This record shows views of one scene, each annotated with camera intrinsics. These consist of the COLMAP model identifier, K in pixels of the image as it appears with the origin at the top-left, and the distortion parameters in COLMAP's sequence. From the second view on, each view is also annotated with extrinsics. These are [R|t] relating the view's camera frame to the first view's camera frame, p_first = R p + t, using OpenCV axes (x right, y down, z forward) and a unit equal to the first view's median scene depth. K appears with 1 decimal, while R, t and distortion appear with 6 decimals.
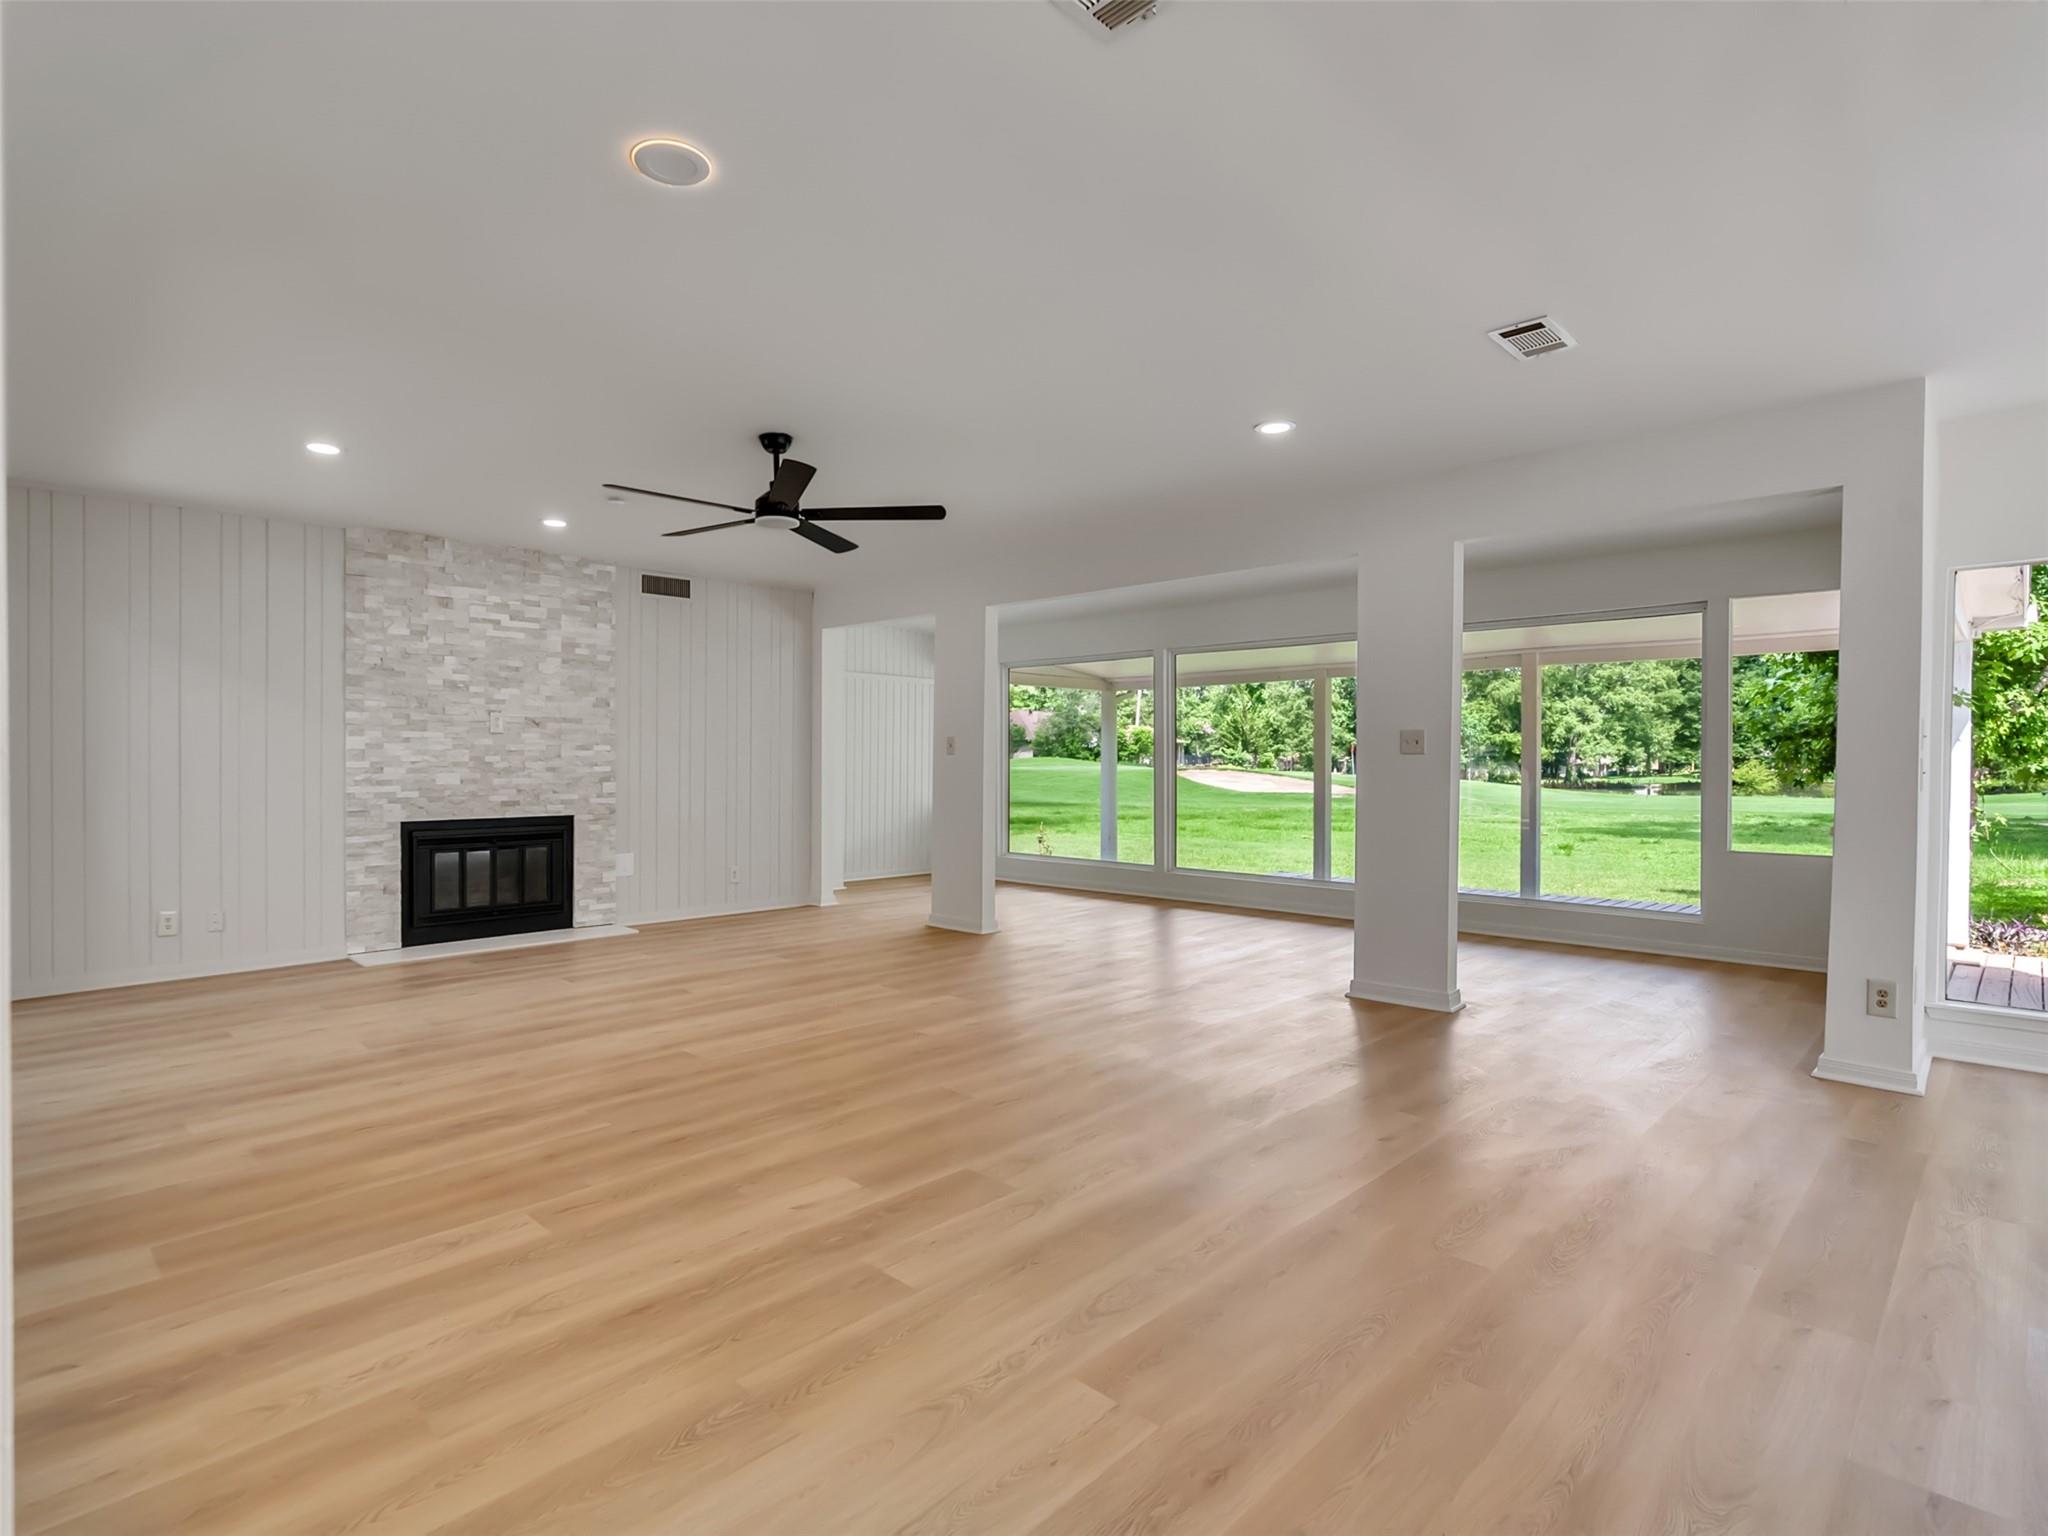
lens RADIAL K [[1048.3, 0, 1005.1], [0, 1048.3, 764.9], [0, 0, 1]] dist [-0.006623, 0.006178]
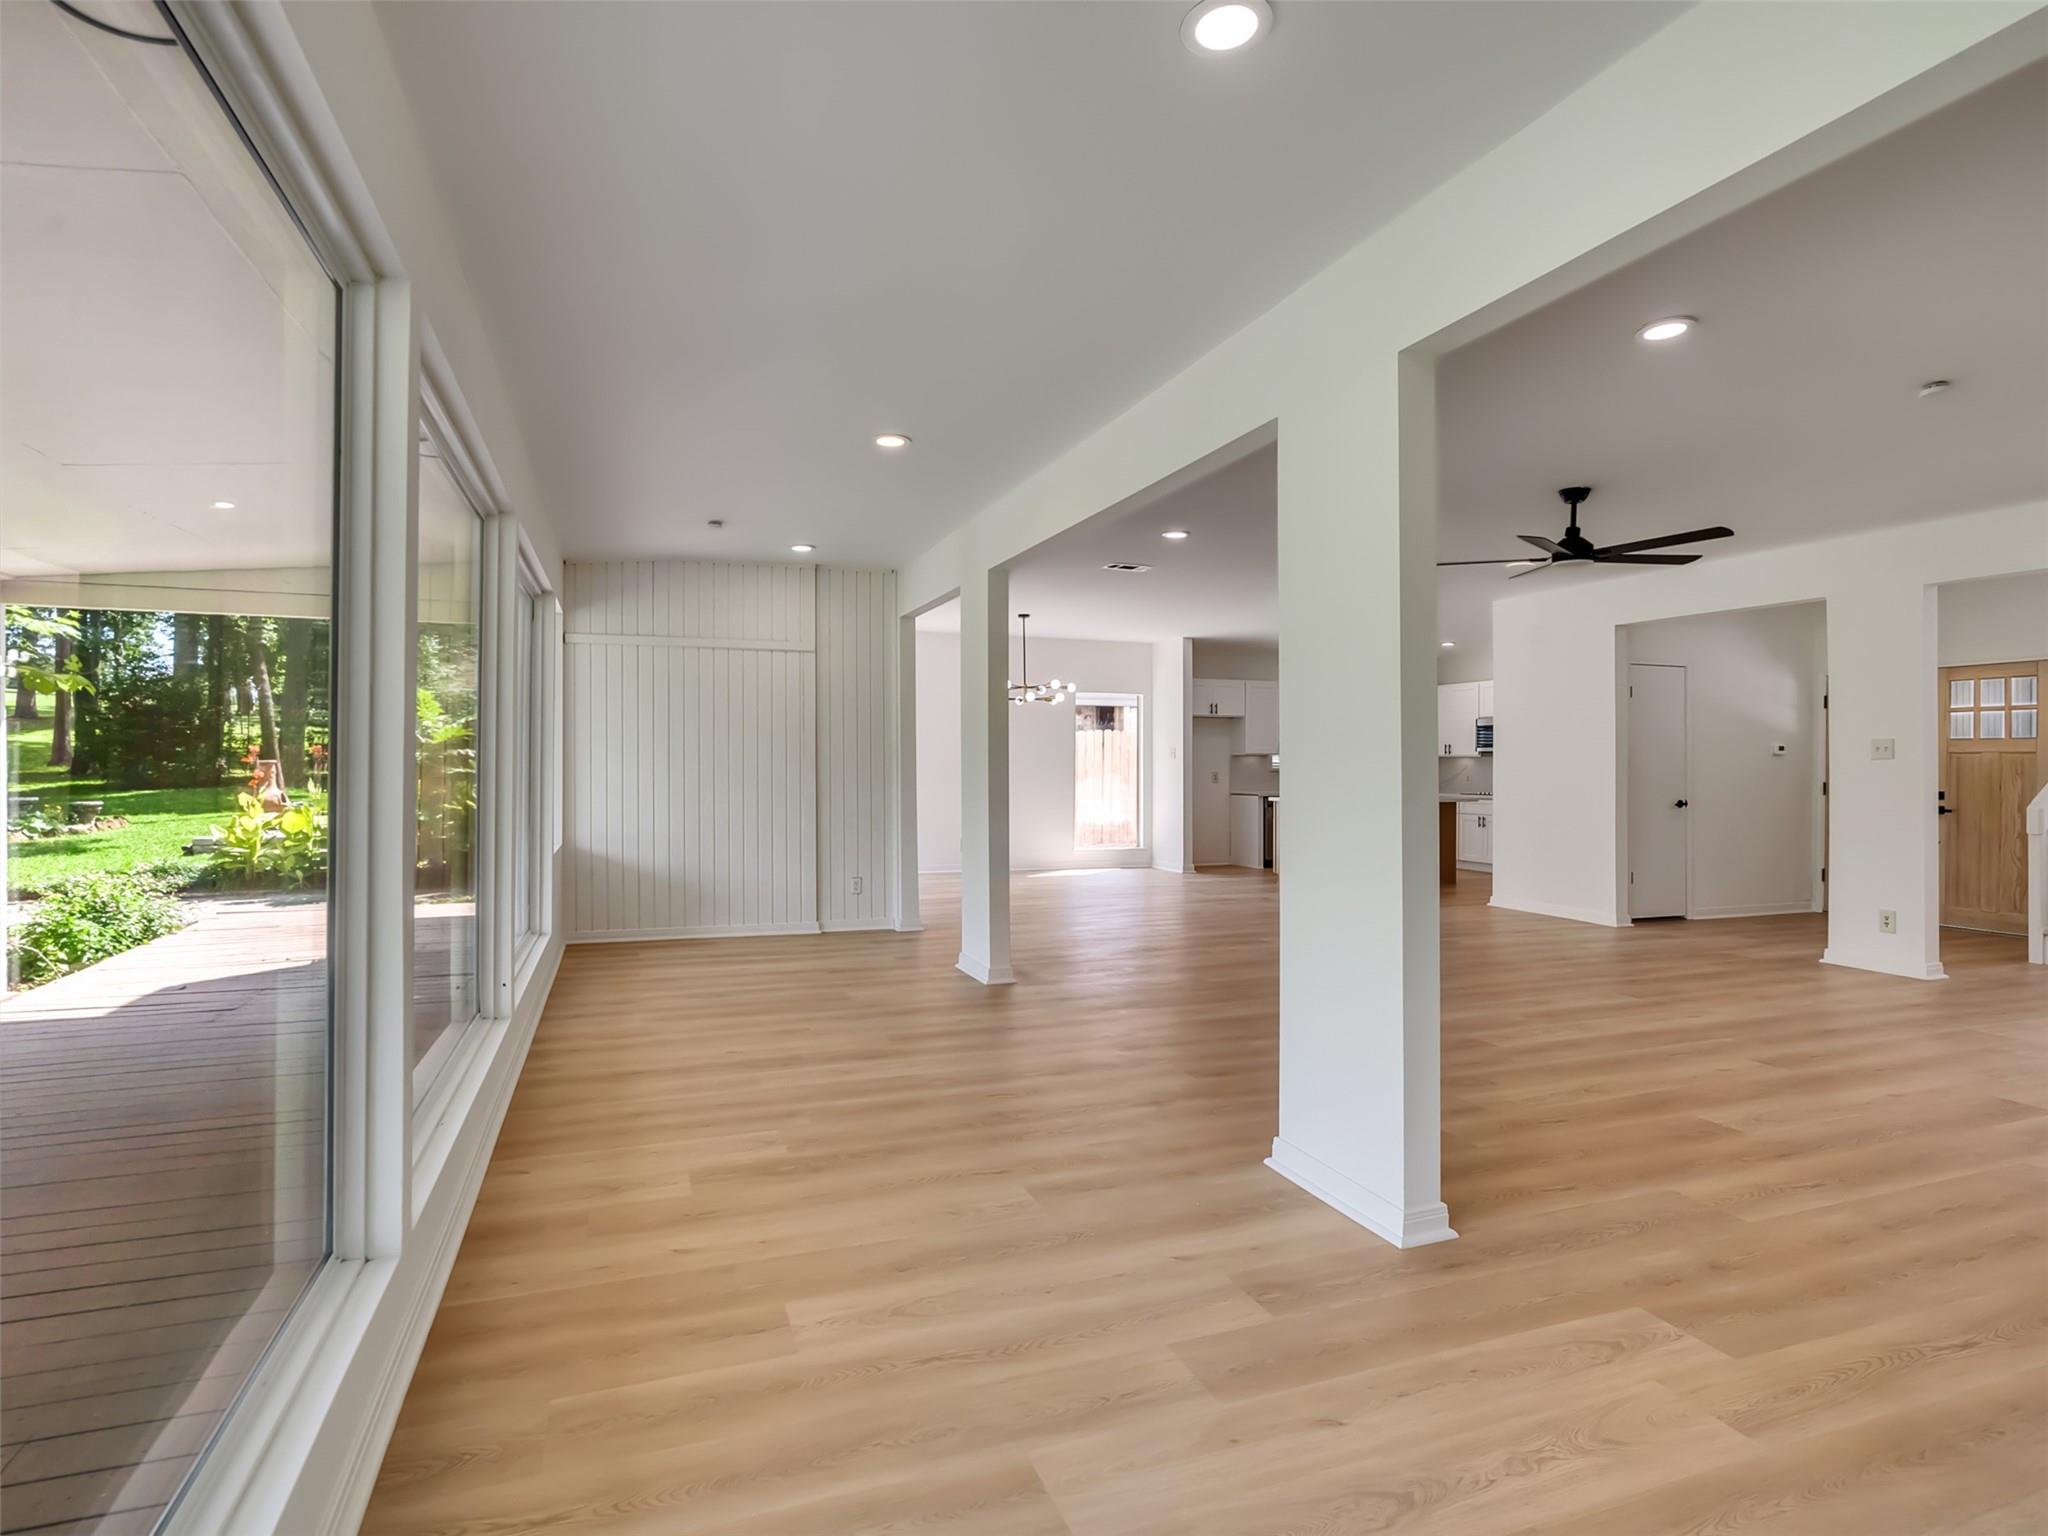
lens RADIAL K [[1036.2, 0, 1015.4], [0, 1036.2, 772.1], [0, 0, 1]] dist [-0.003468, -0.000027]
pose [[-0.904689, -0.010735, 0.425937, -0.095547], [-0.003443, 0.999834, 0.017886, -0.011758], [-0.426058, 0.014715, -0.904576, 1.485188]]
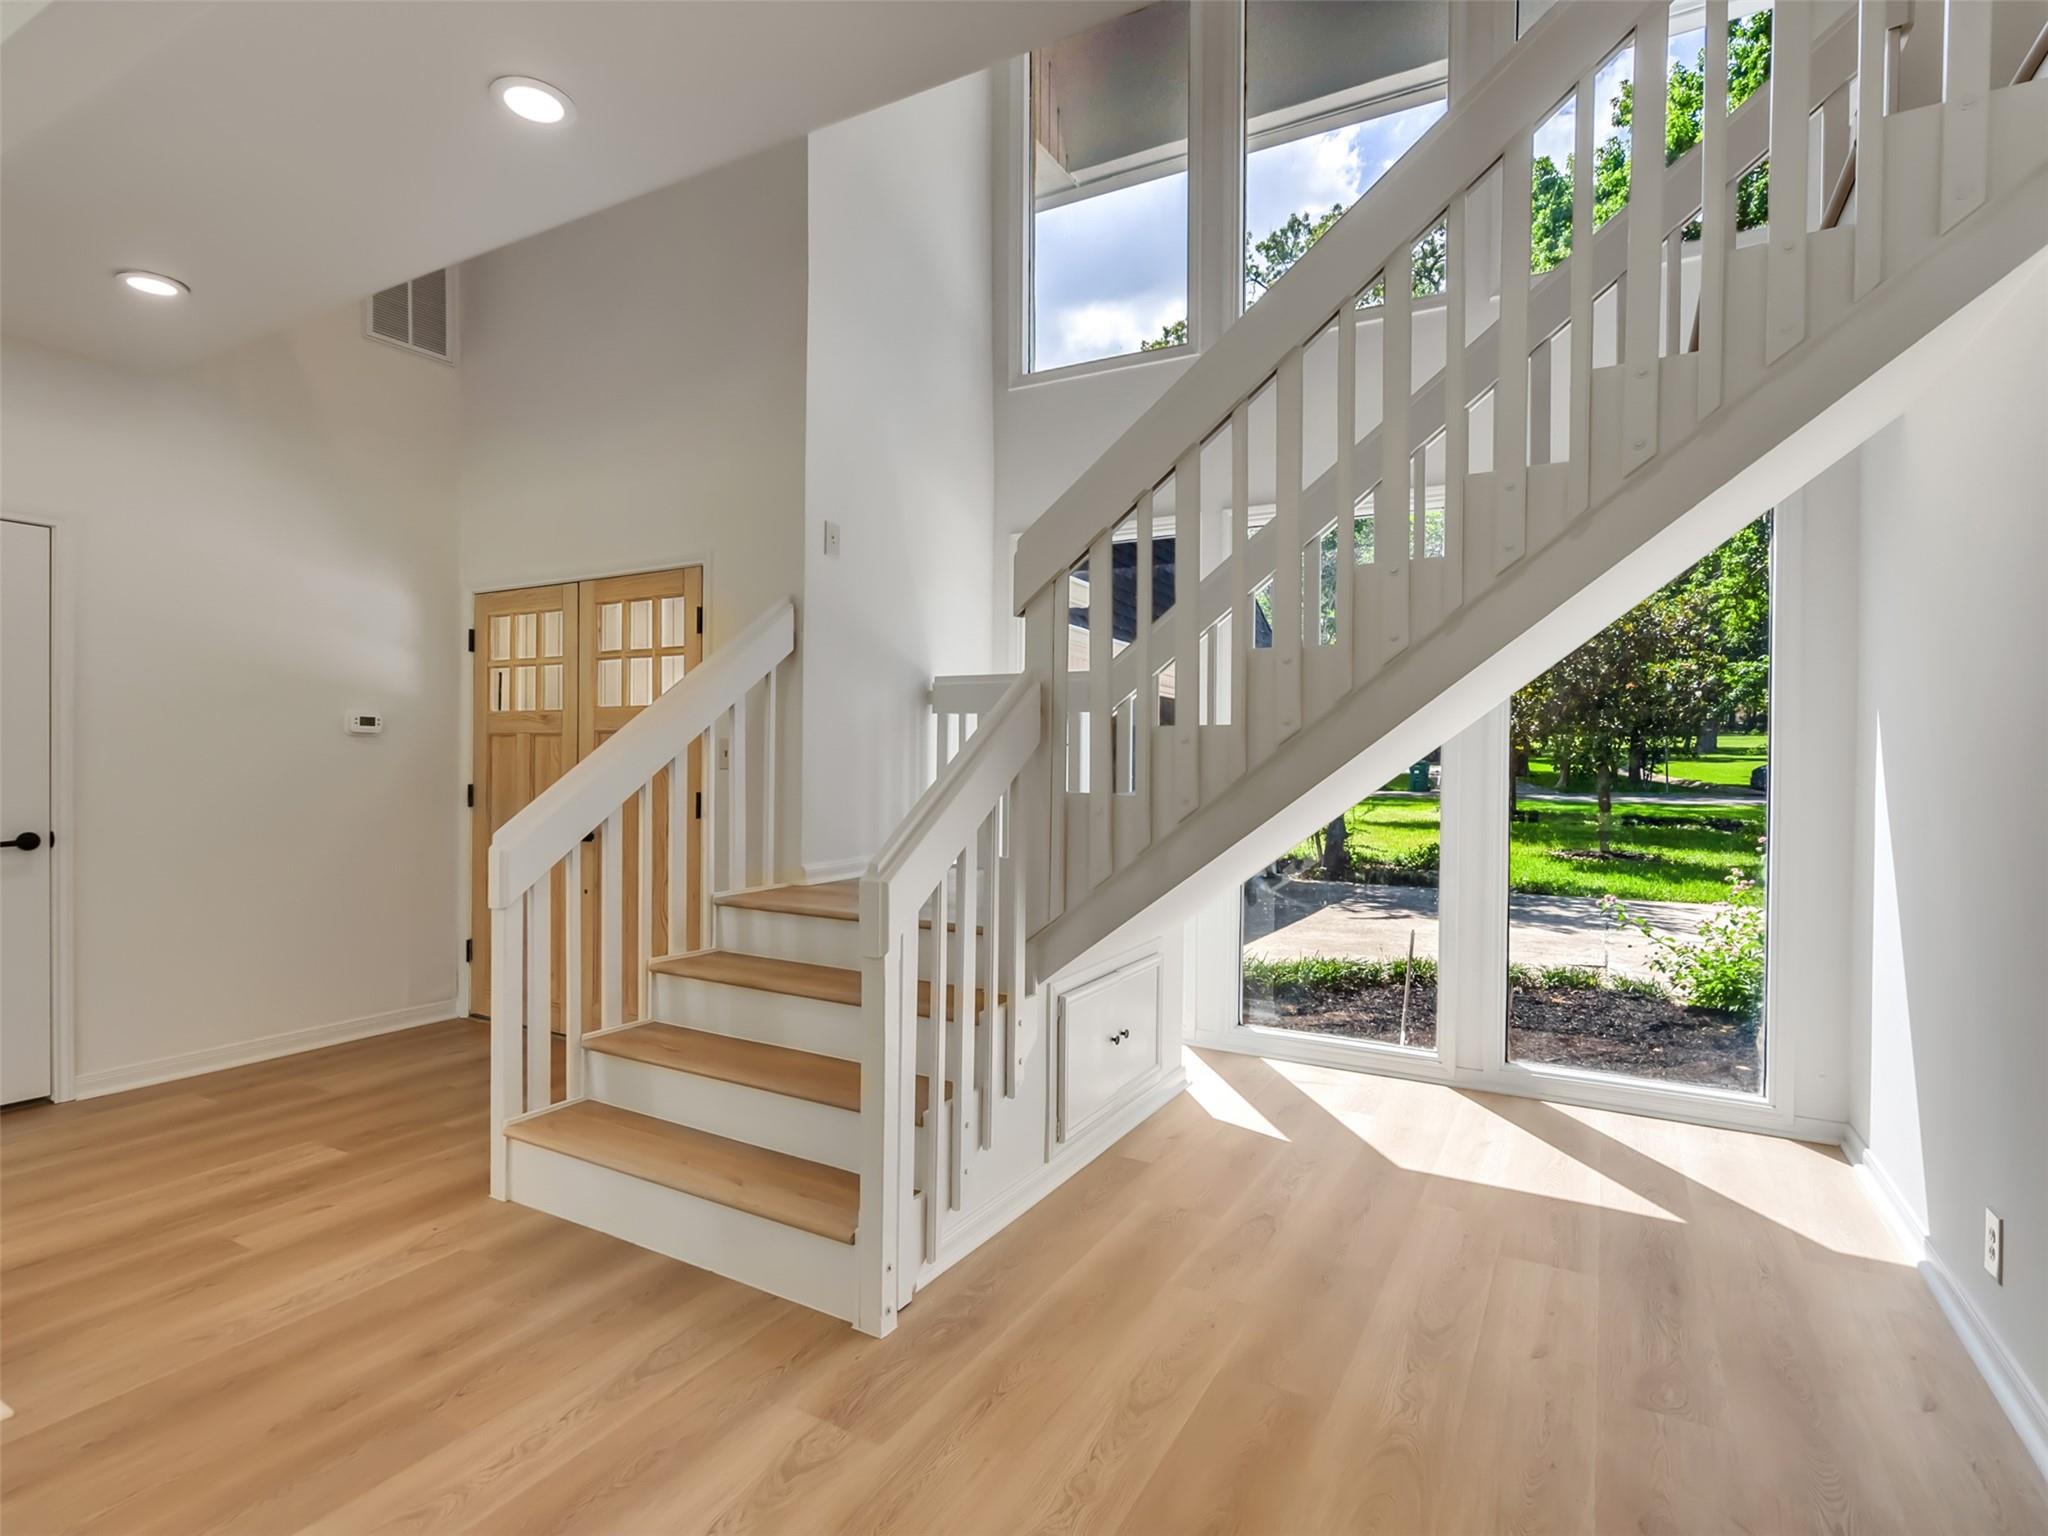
lens RADIAL K [[1048.3, 0, 1005.1], [0, 1048.3, 764.9], [0, 0, 1]] dist [-0.006623, 0.006178]
pose [[-0.968247, -0.009030, -0.249834, -0.608775], [-0.012551, 0.999843, 0.012501, -0.007159], [0.249682, 0.015240, -0.968208, 0.727098]]
